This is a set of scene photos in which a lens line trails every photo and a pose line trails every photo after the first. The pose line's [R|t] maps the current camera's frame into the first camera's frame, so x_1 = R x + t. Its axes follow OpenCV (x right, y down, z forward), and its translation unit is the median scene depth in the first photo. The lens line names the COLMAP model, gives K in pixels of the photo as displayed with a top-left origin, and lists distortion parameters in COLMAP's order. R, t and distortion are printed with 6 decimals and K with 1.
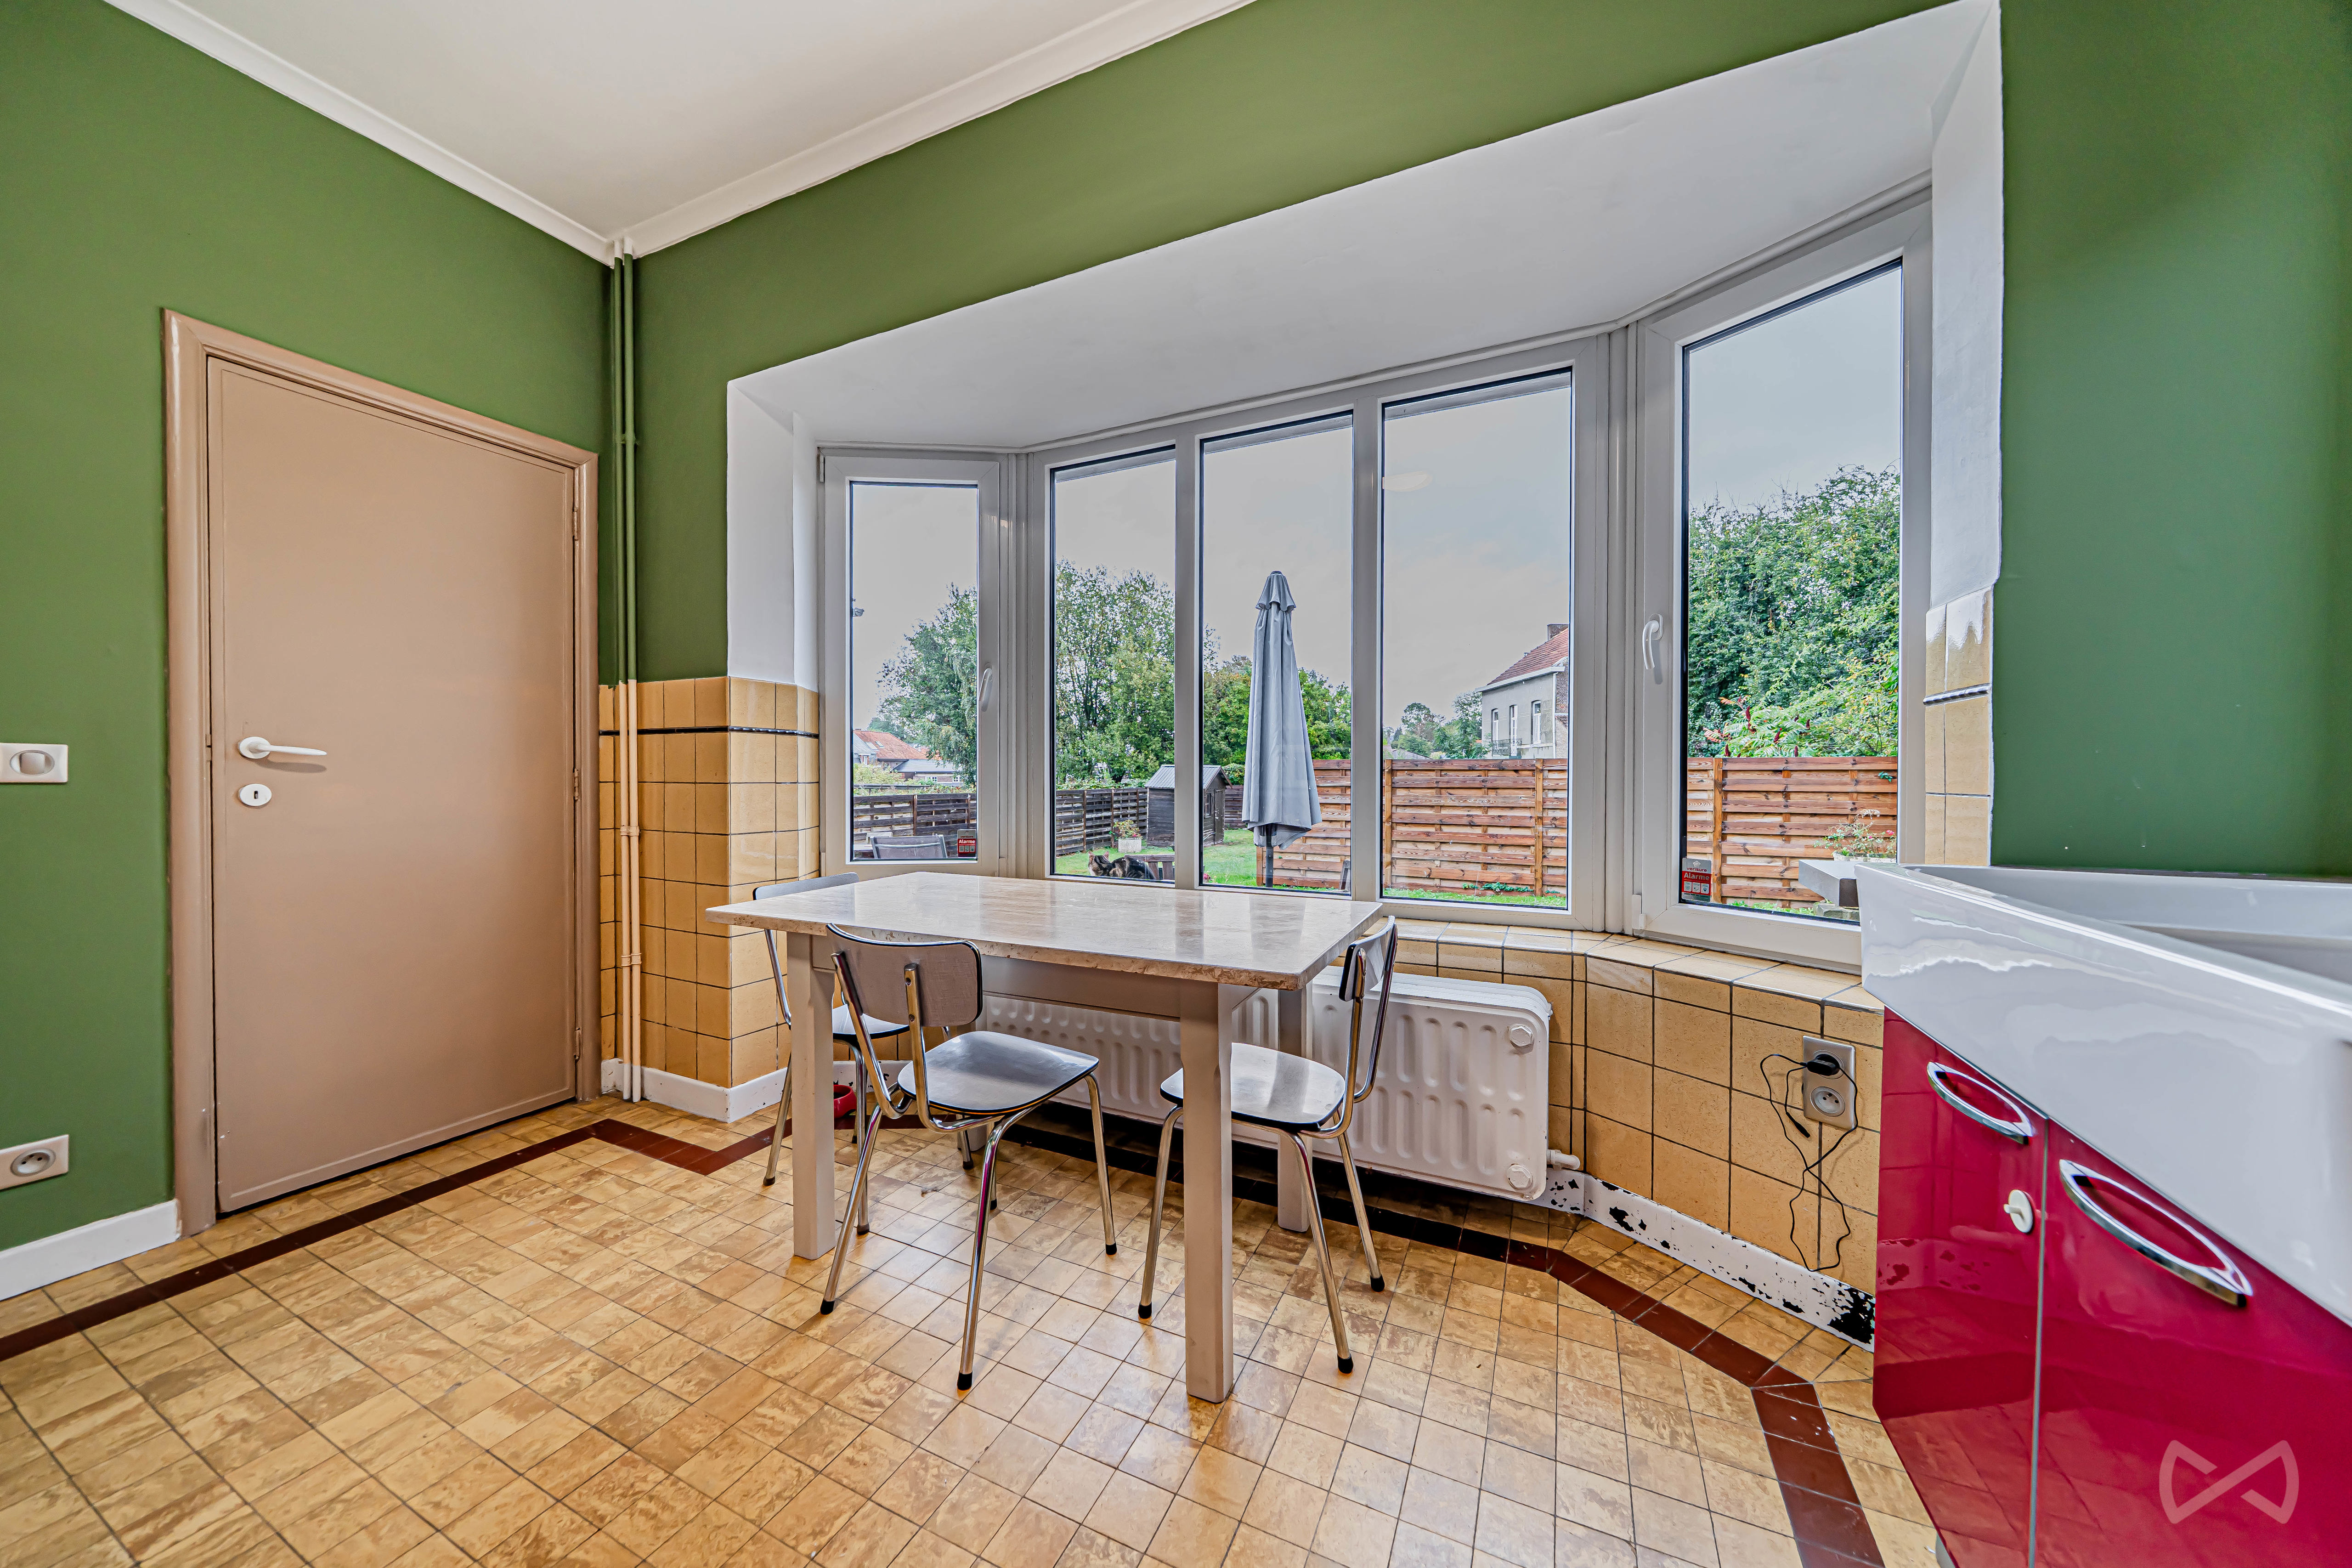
lens RADIAL K [[809.5, 0, 1172.1], [0, 809.5, 781.7], [0, 0, 1]] dist [-0.001778, -0.000174]
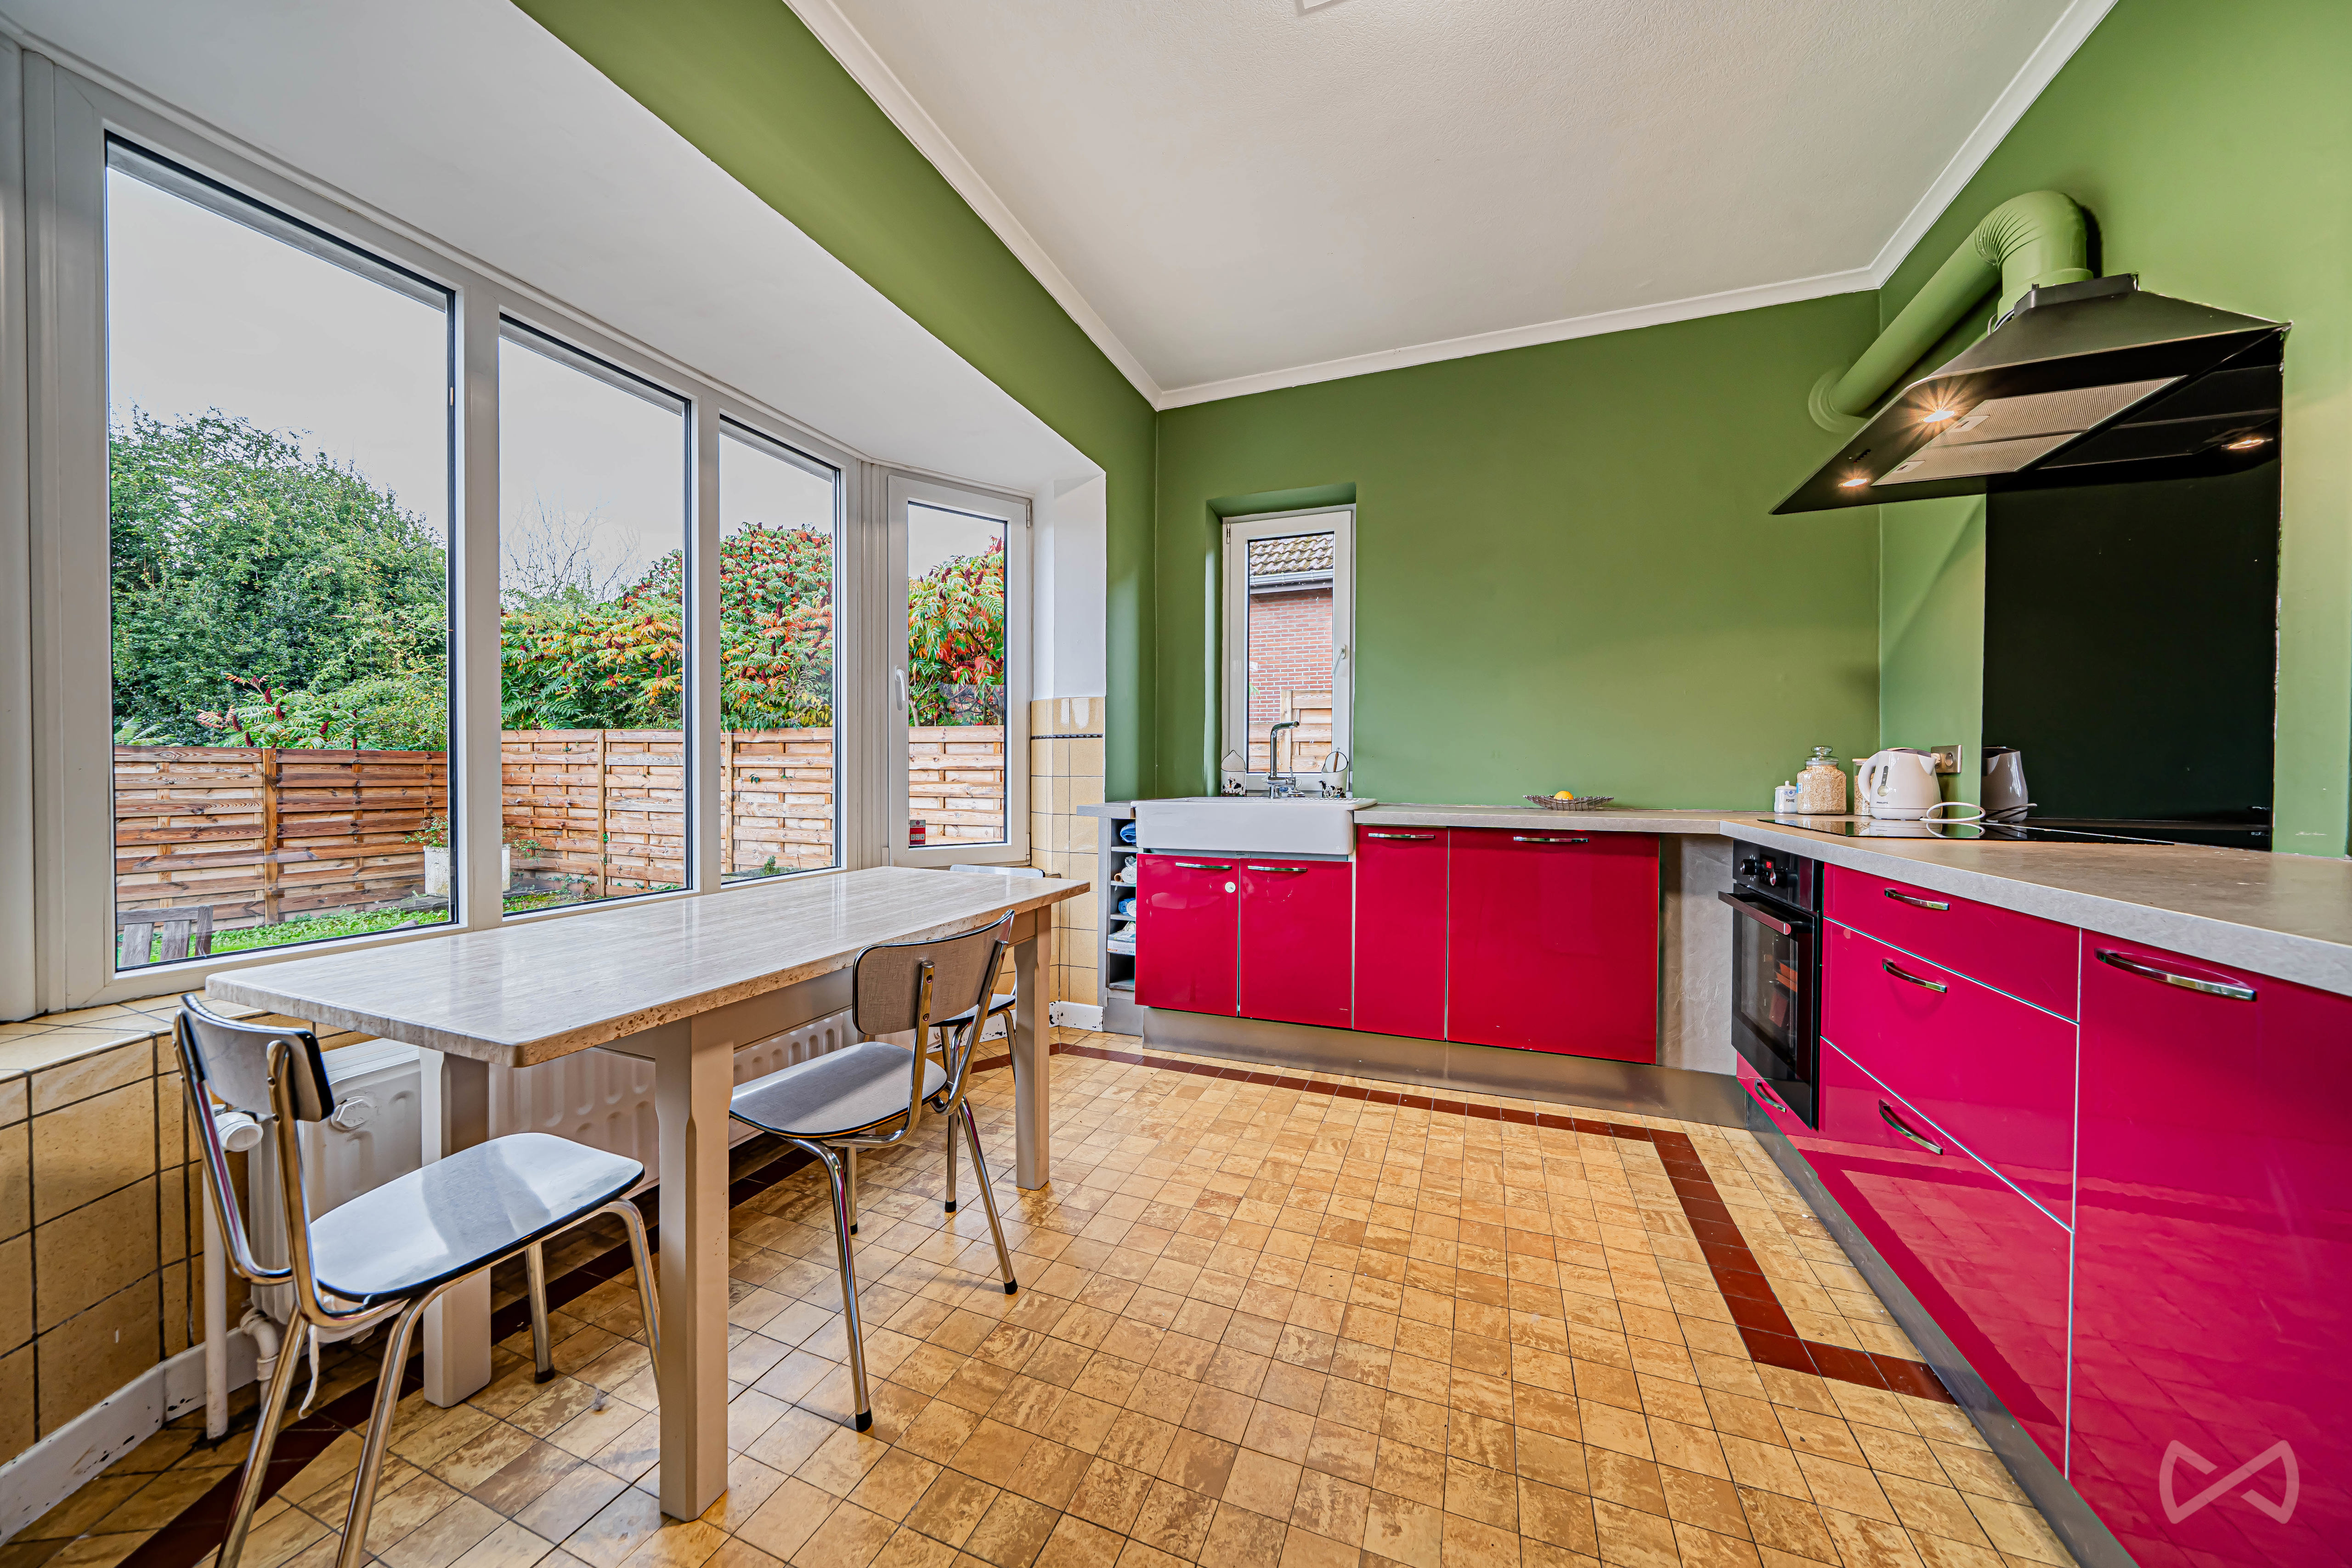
lens RADIAL K [[809.5, 0, 1172.1], [0, 809.5, 781.7], [0, 0, 1]] dist [-0.001778, -0.000174]
pose [[-0.076936, -0.016137, 0.996905, -0.234728], [0.008738, 0.999820, 0.016859, -0.000926], [-0.996998, 0.010008, -0.076782, 0.139584]]
